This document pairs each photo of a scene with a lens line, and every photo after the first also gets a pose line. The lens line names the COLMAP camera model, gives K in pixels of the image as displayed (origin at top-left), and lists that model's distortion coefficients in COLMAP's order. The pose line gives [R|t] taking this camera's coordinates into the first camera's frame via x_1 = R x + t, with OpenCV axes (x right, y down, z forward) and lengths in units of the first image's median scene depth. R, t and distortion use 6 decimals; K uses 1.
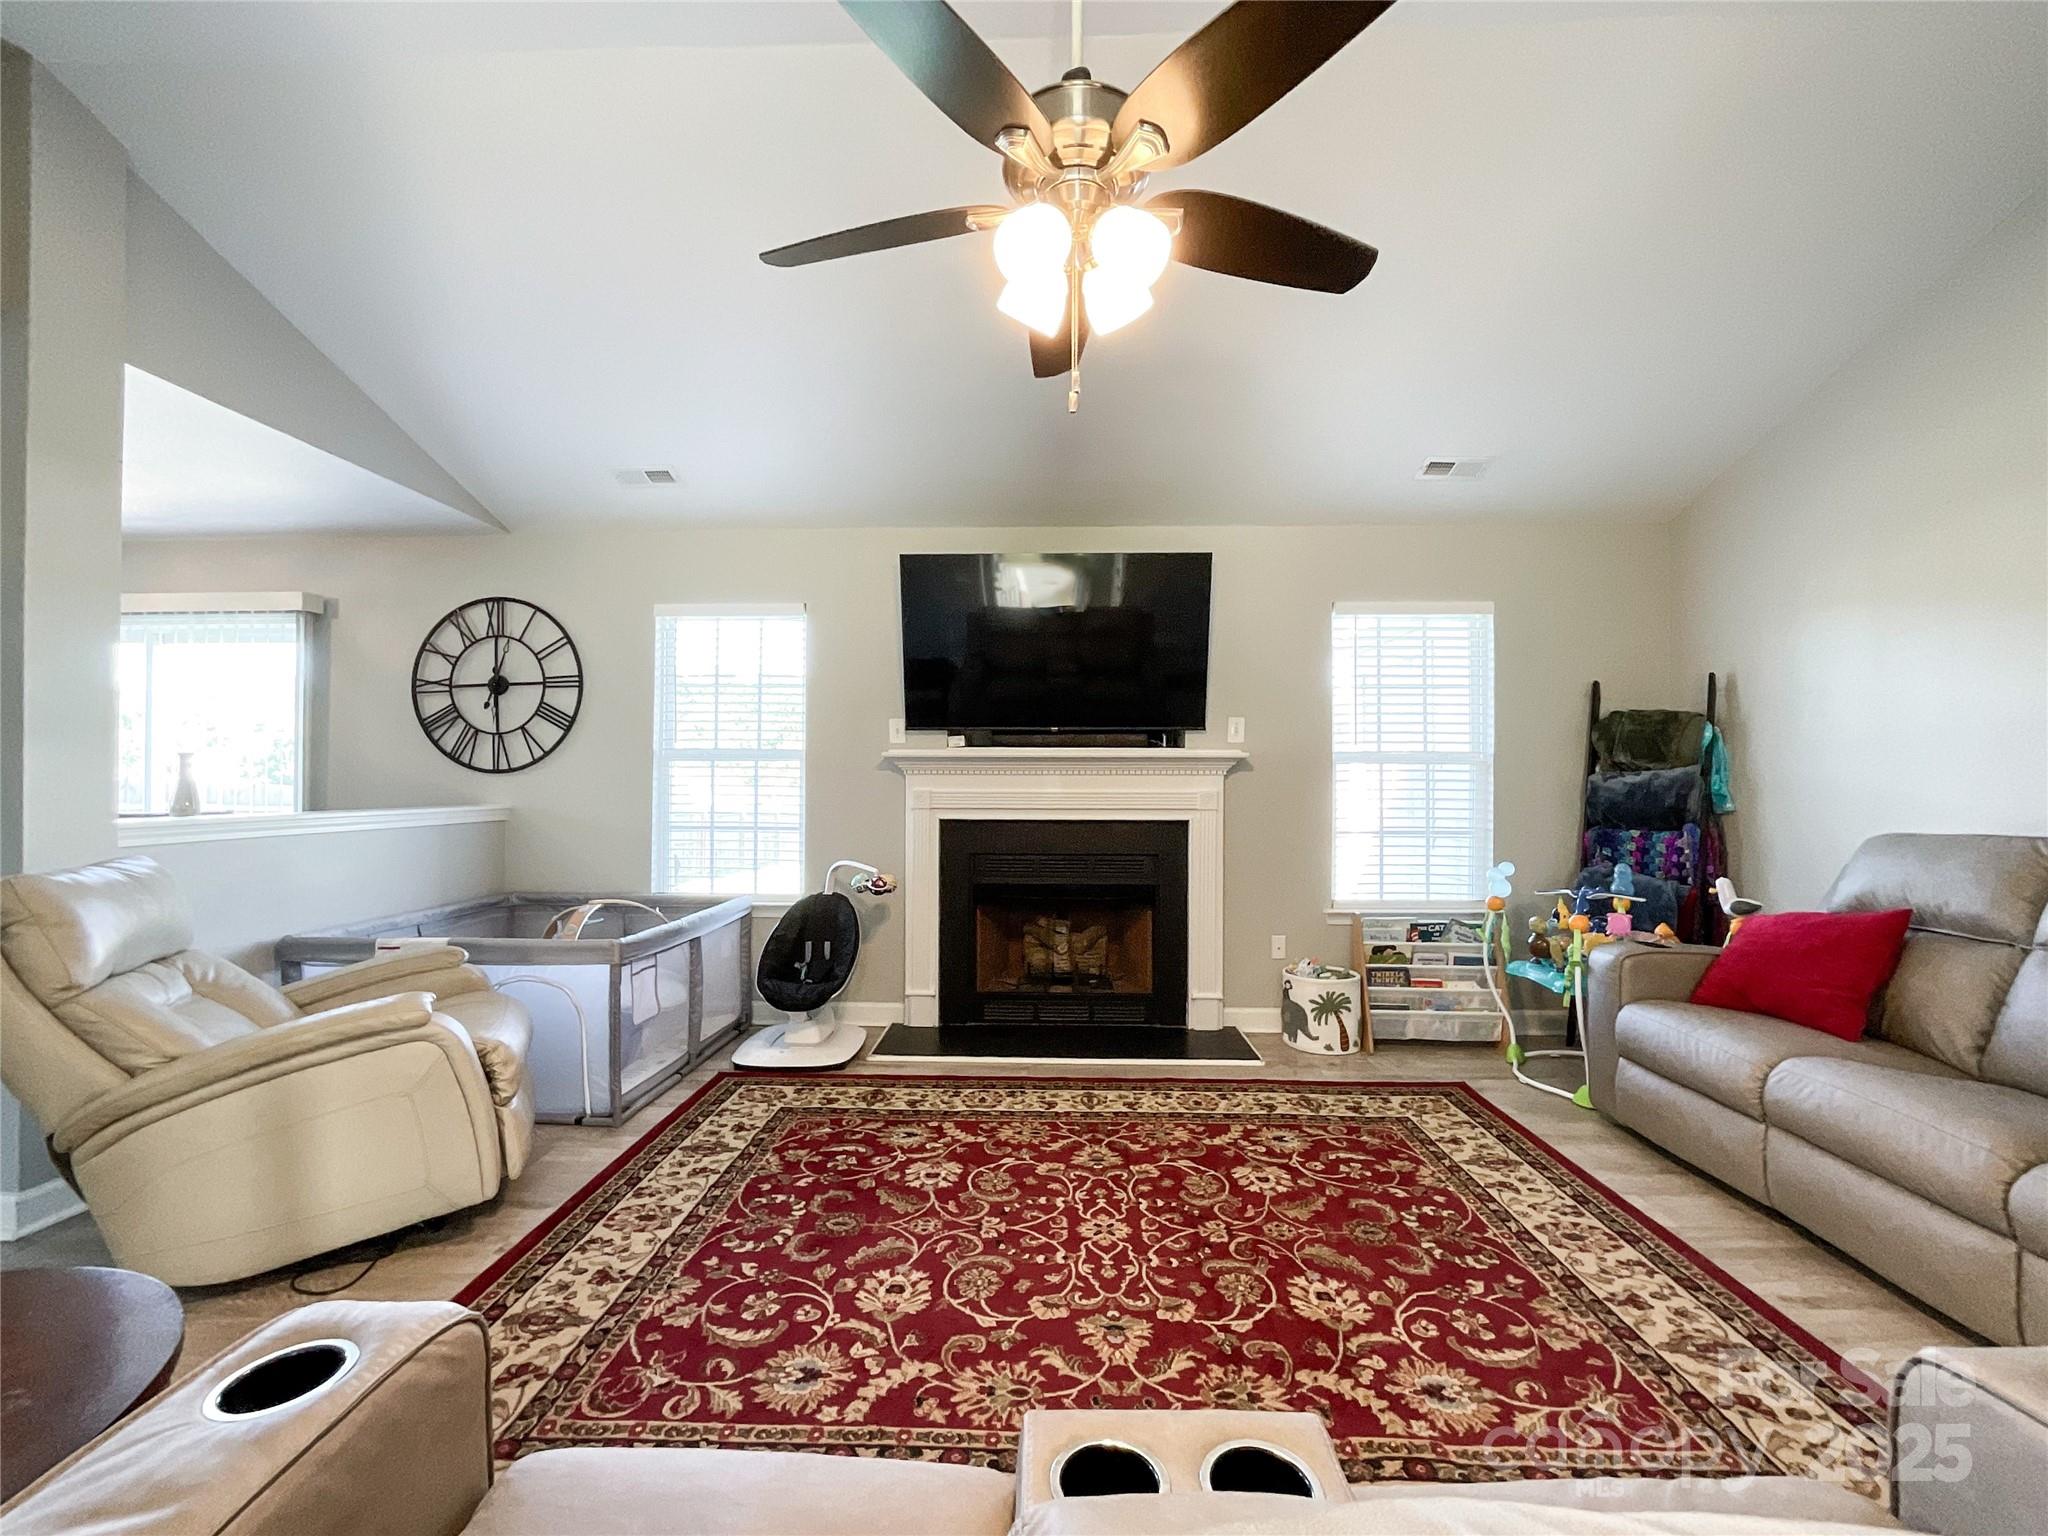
lens RADIAL K [[869.6, 0, 1022.3], [0, 869.6, 773.4], [0, 0, 1]] dist [-0.038016, 0.022238]
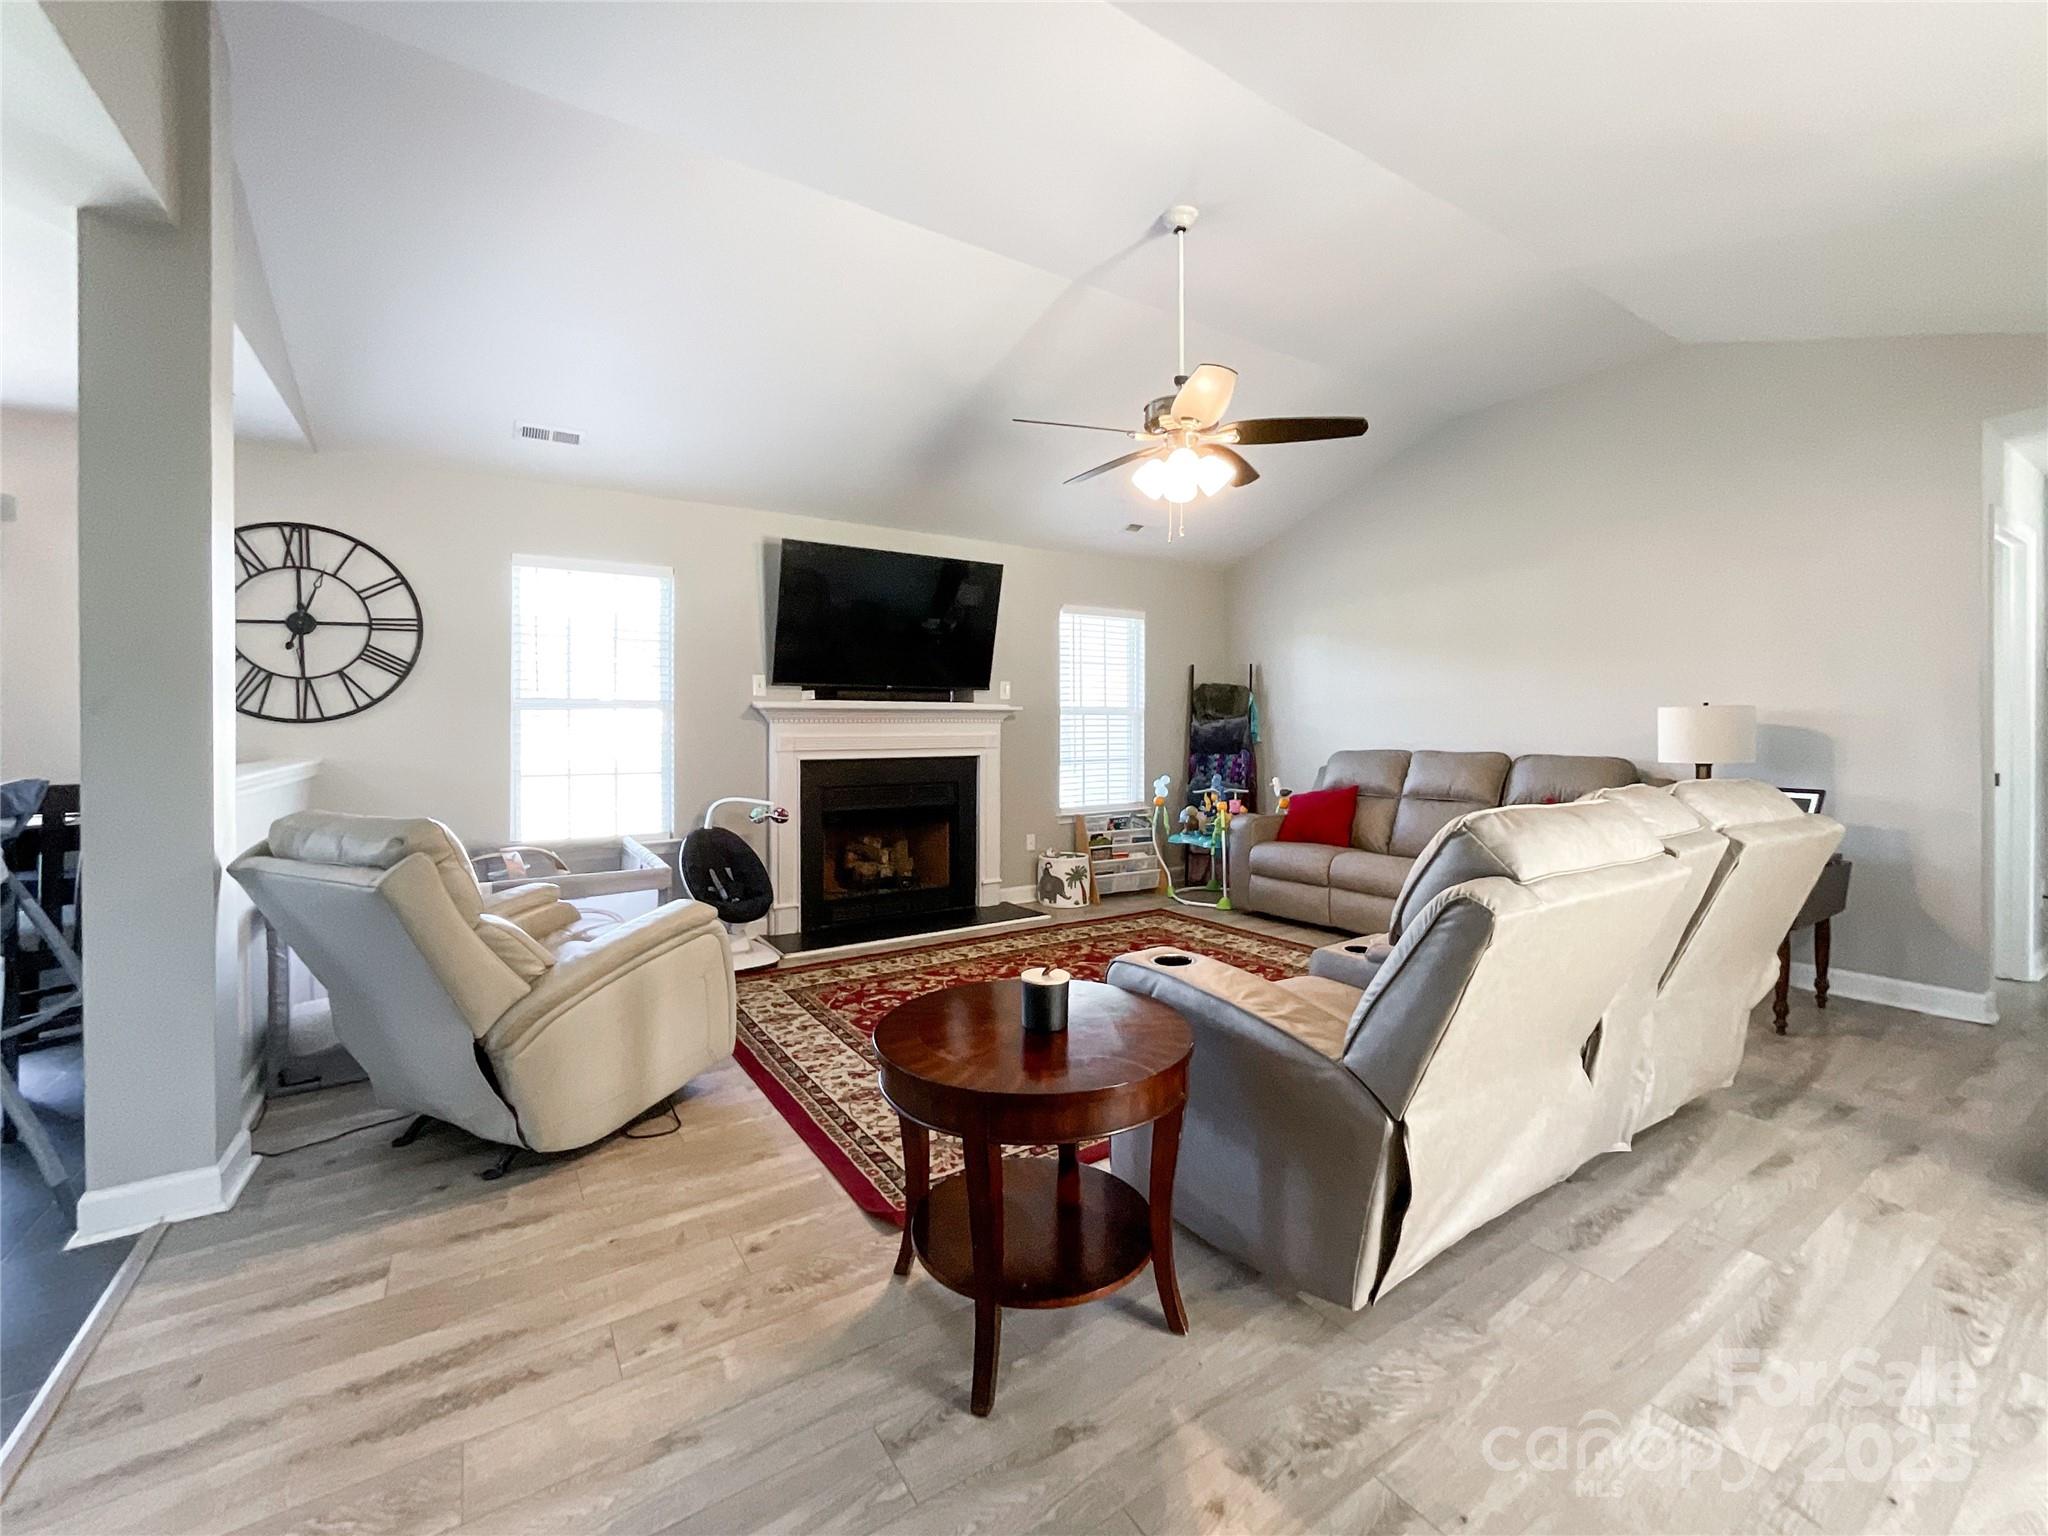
lens RADIAL K [[874.7, 0, 1043.8], [0, 874.7, 725.0], [0, 0, 1]] dist [-0.034782, 0.023602]
pose [[0.805201, -0.004661, 0.592983, -0.619426], [-0.001291, 0.999953, 0.009614, -0.008731], [-0.593000, -0.008507, 0.805158, -0.201558]]
